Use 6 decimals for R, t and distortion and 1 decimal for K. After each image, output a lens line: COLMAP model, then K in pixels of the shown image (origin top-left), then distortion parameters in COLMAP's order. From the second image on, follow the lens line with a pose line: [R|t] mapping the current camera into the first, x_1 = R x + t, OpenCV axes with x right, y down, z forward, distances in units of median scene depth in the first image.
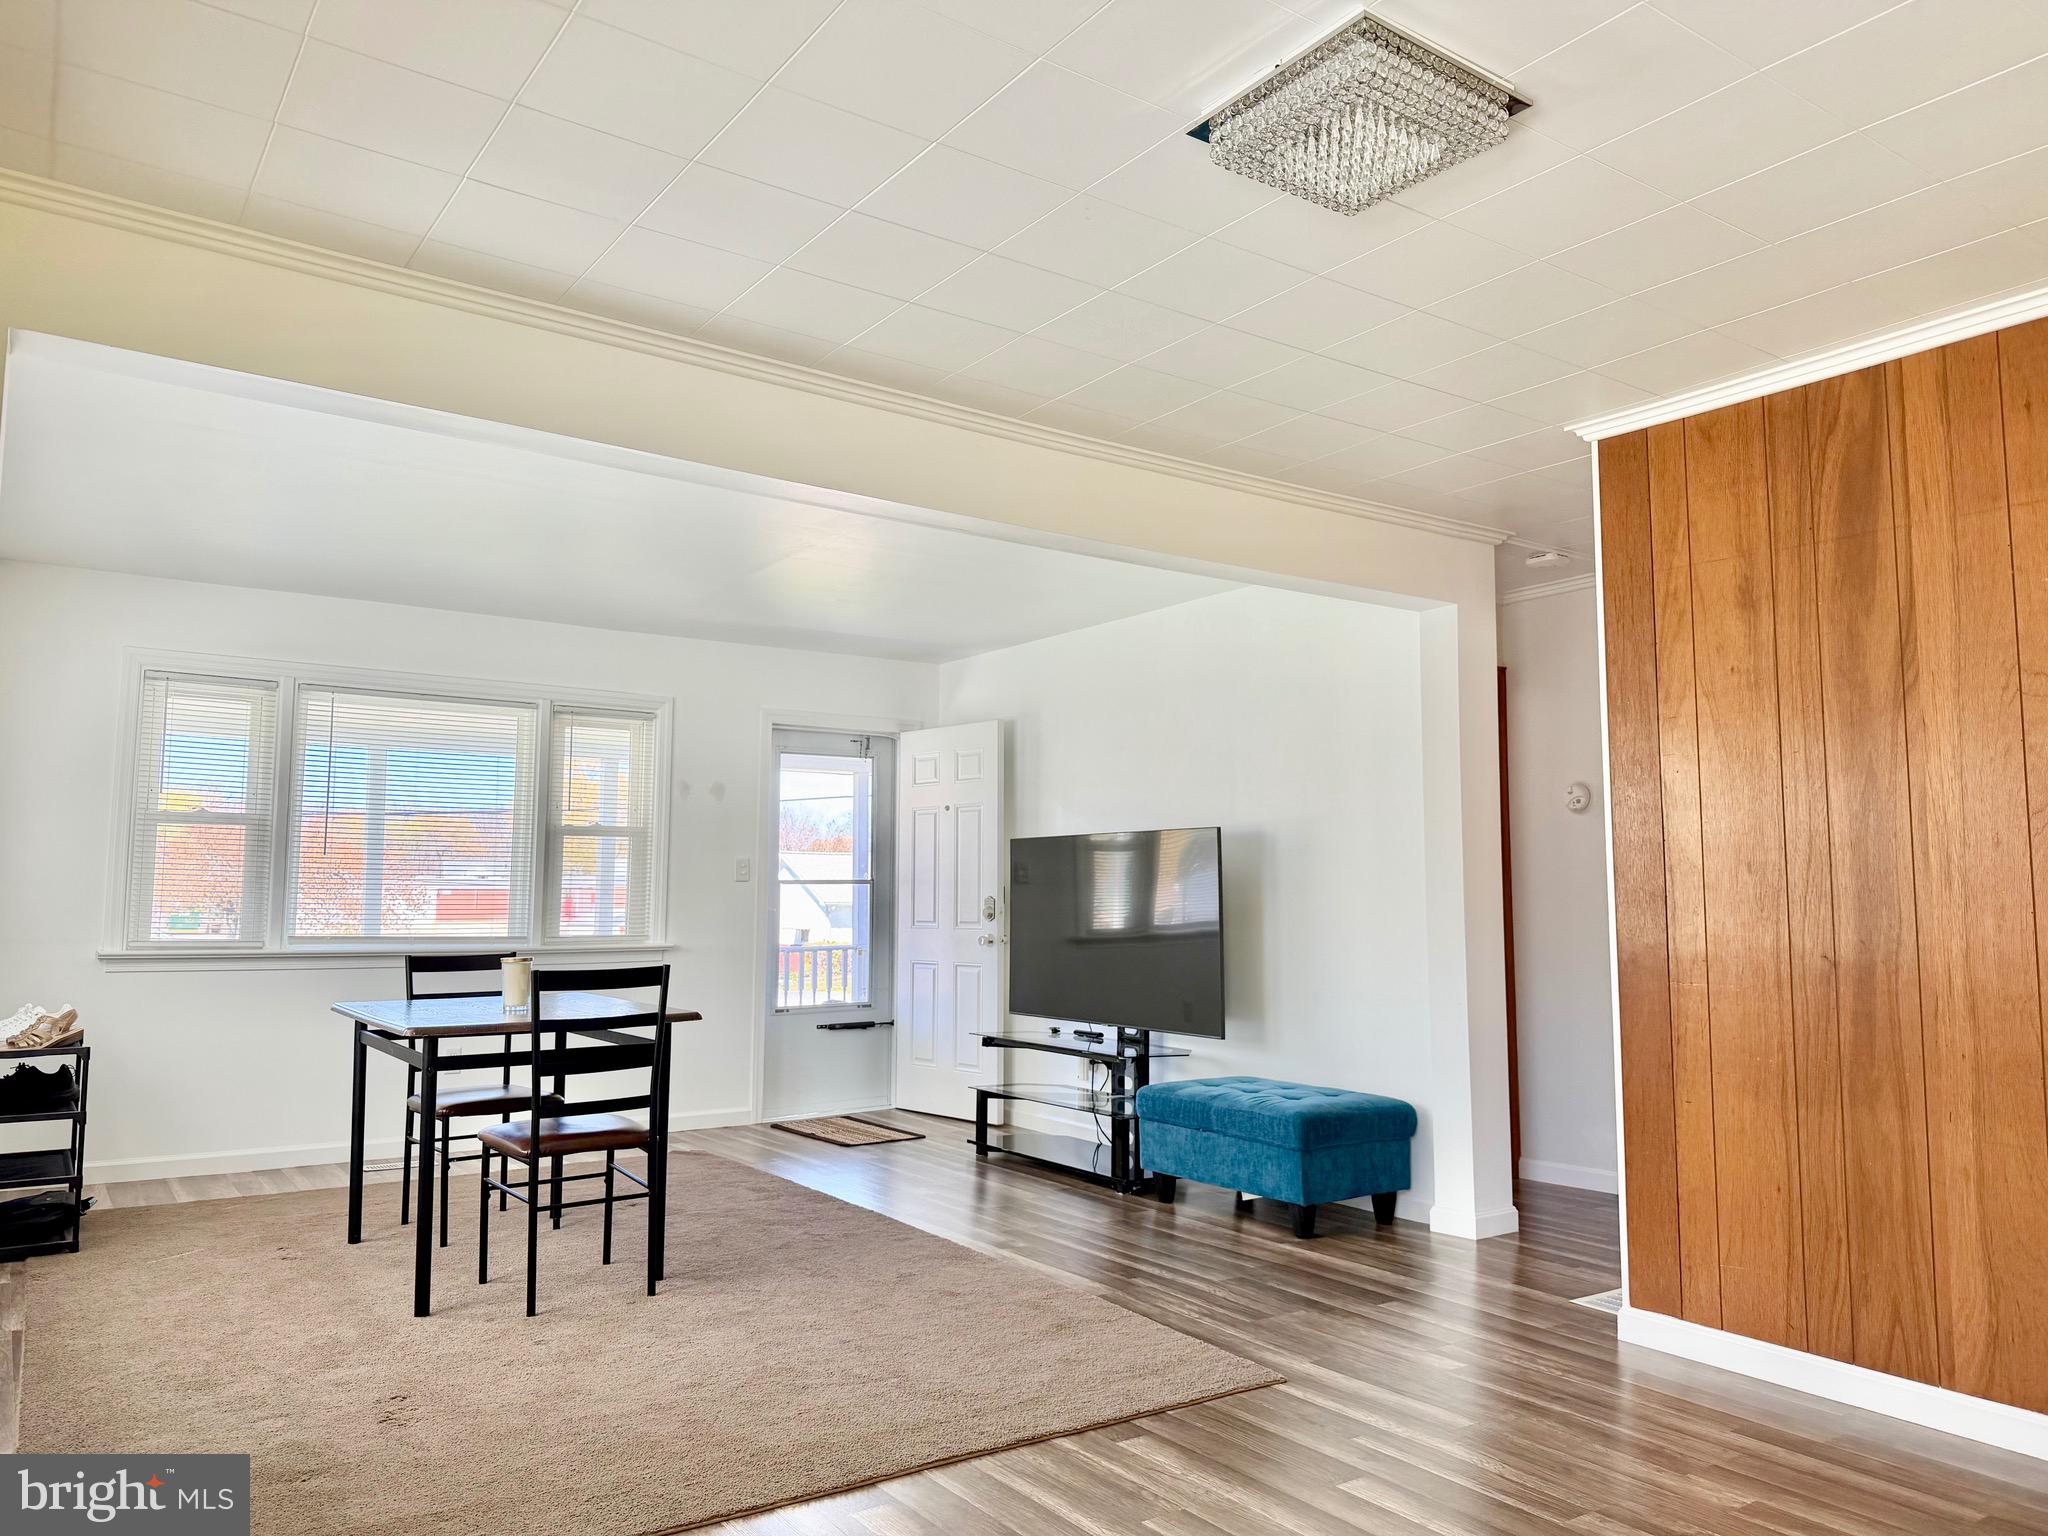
lens RADIAL K [[1415.2, 0, 1007.5], [0, 1415.2, 768.8], [0, 0, 1]] dist [0.125938, 0.000394]
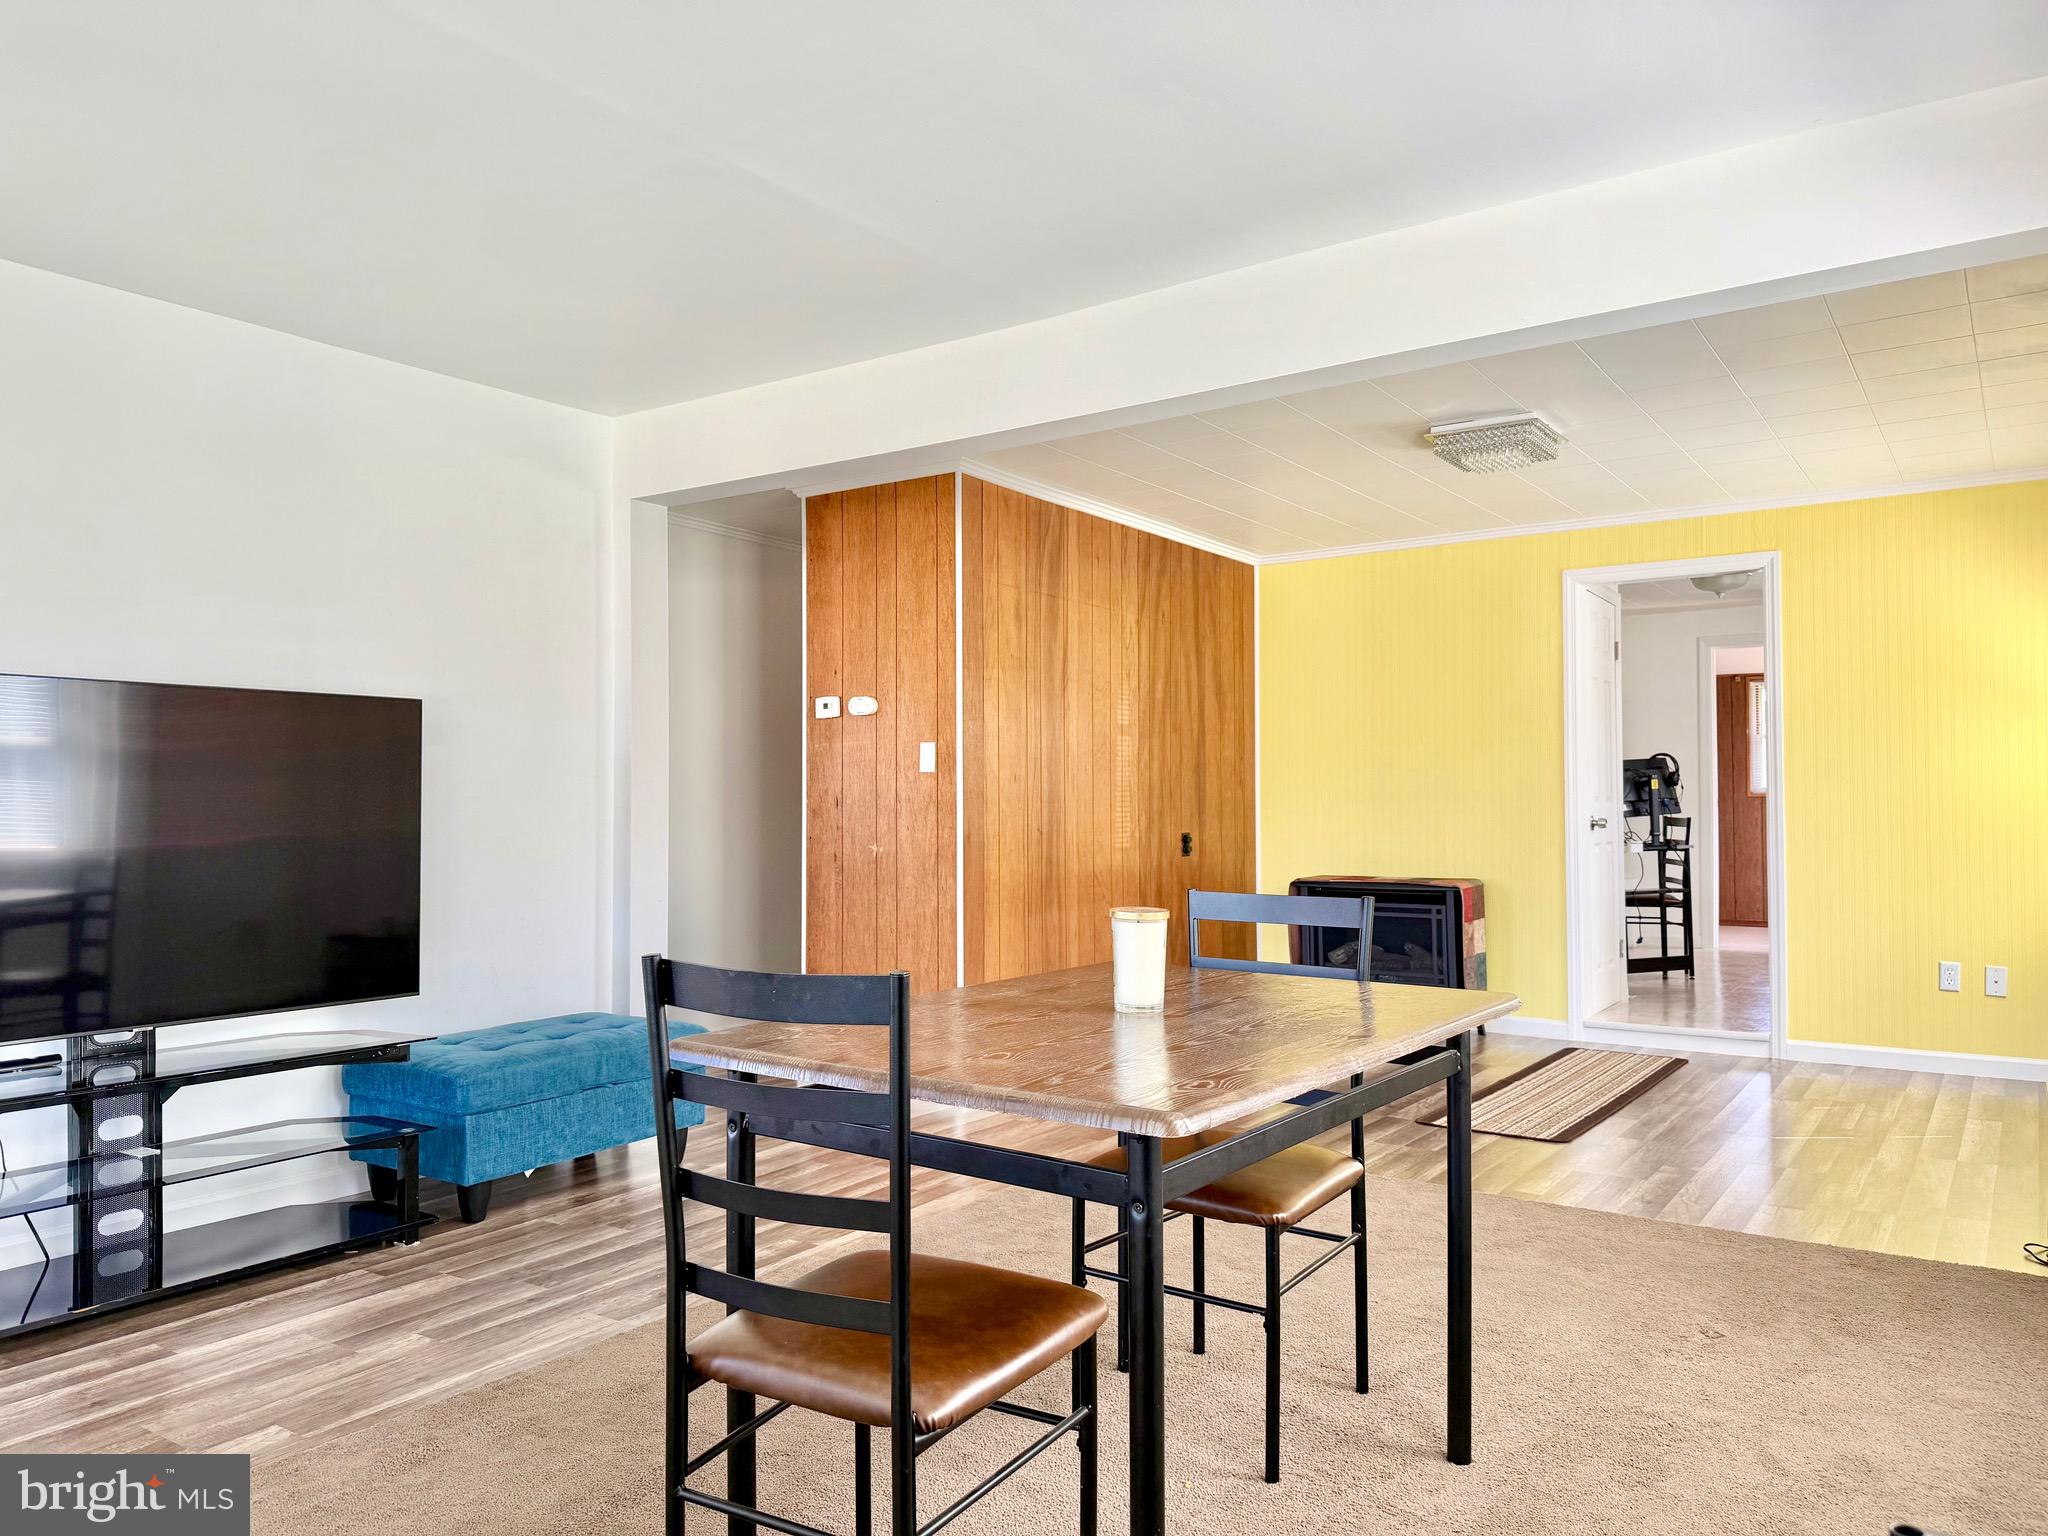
lens RADIAL K [[1429.0, 0, 1018.3], [0, 1429.0, 775.3], [0, 0, 1]] dist [0.133726, -0.176480]
pose [[-0.351367, 0.035984, 0.935546, -0.966175], [-0.071553, 0.995306, -0.065156, 0.164145], [-0.933500, -0.089835, -0.347143, 1.509499]]
